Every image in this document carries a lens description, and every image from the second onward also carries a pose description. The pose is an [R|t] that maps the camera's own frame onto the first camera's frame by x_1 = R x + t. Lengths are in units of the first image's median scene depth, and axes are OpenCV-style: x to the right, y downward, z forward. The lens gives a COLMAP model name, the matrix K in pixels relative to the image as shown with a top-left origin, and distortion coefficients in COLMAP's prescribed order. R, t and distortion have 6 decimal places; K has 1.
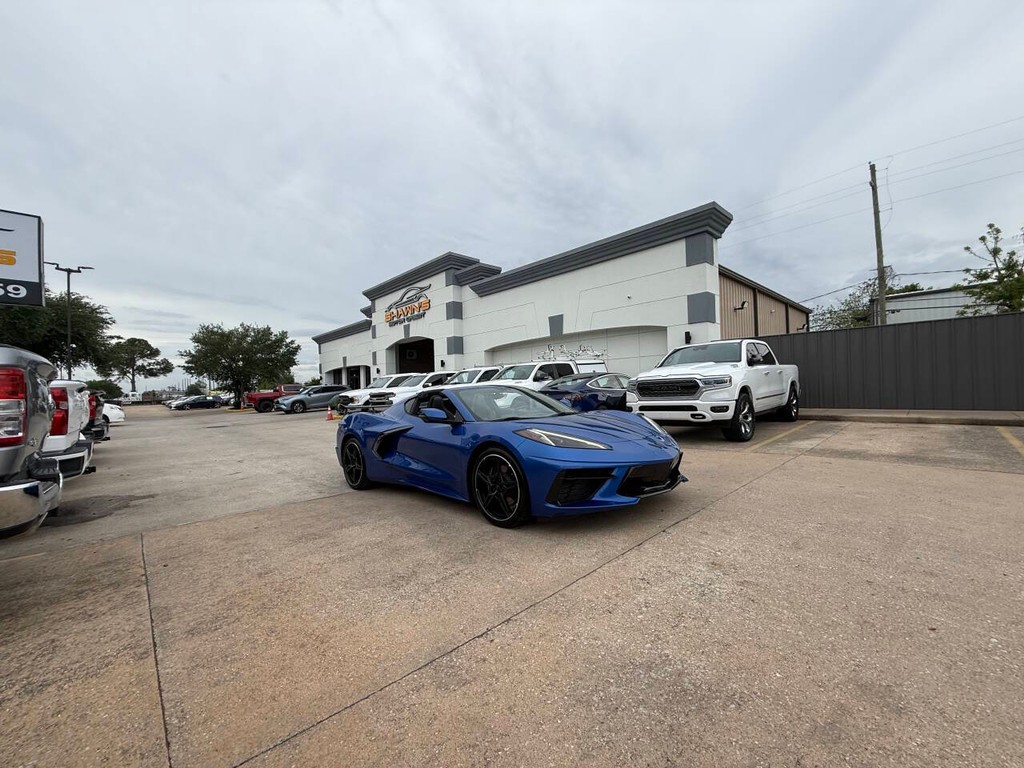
lens RADIAL K [[403.8, 0, 508.4], [0, 403.8, 389.1], [0, 0, 1]] dist [0.005558, -0.006526]
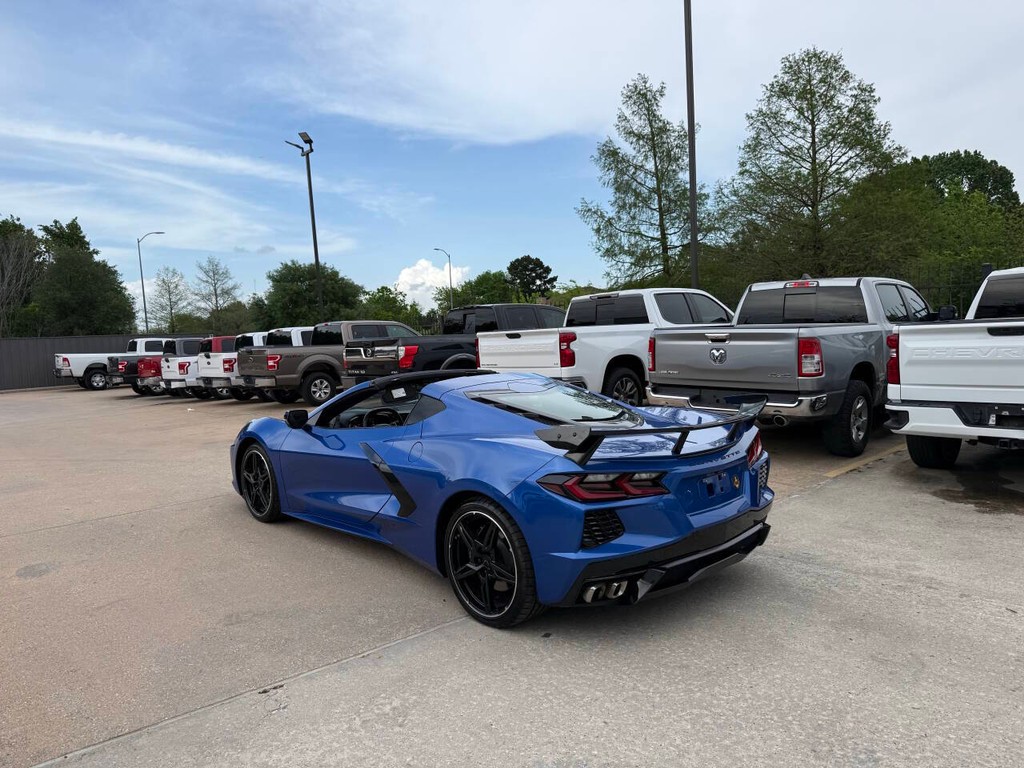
lens RADIAL K [[719.8, 0, 510.9], [0, 719.8, 383.9], [0, 0, 1]] dist [0.060482, -0.074147]
pose [[-0.996657, 0.077810, 0.024909, -0.082134], [0.079316, 0.994622, 0.066606, -0.023957], [-0.019592, 0.068359, -0.997468, 0.895147]]
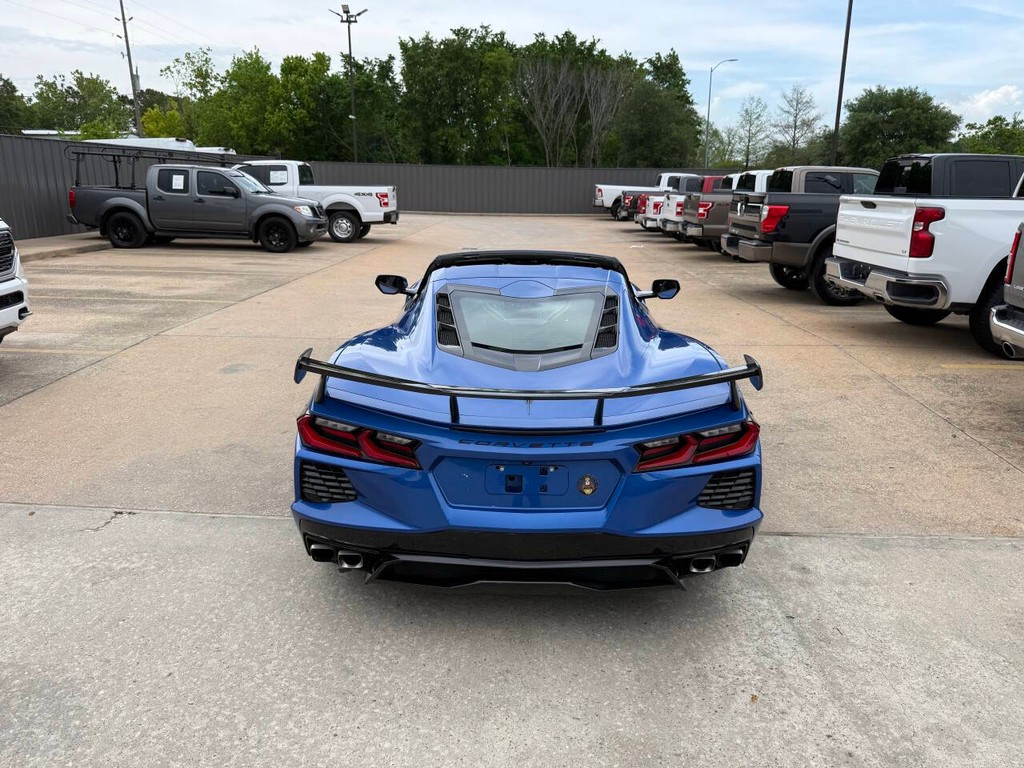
lens RADIAL K [[722.4, 0, 511.6], [0, 722.4, 384.7], [0, 0, 1]] dist [0.039763, -0.041747]
pose [[-0.703930, -0.169185, 0.689826, -0.315607], [0.010866, 0.968538, 0.248629, -0.033176], [-0.710187, 0.182513, -0.679944, 0.717843]]
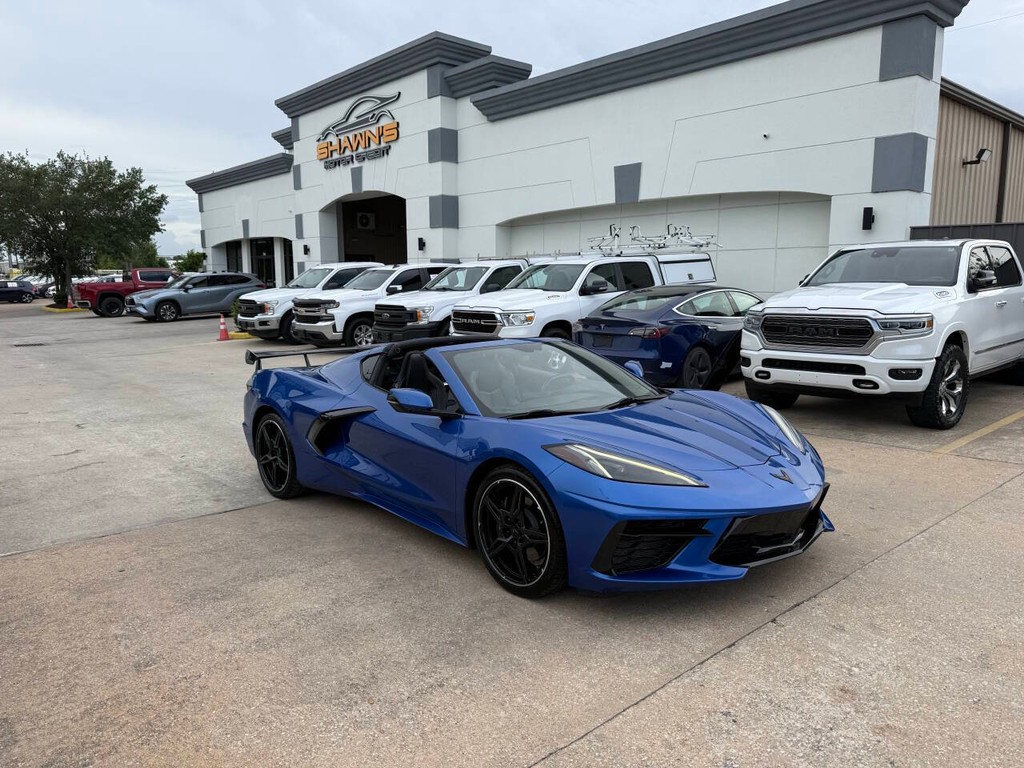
lens RADIAL K [[713.1, 0, 513.5], [0, 713.1, 386.4], [0, 0, 1]] dist [0.061847, -0.079658]
pose [[0.998959, 0.035892, -0.028142, 0.001218], [-0.031325, 0.988395, 0.148640, -0.039175], [0.033151, -0.147604, 0.988491, -0.013123]]
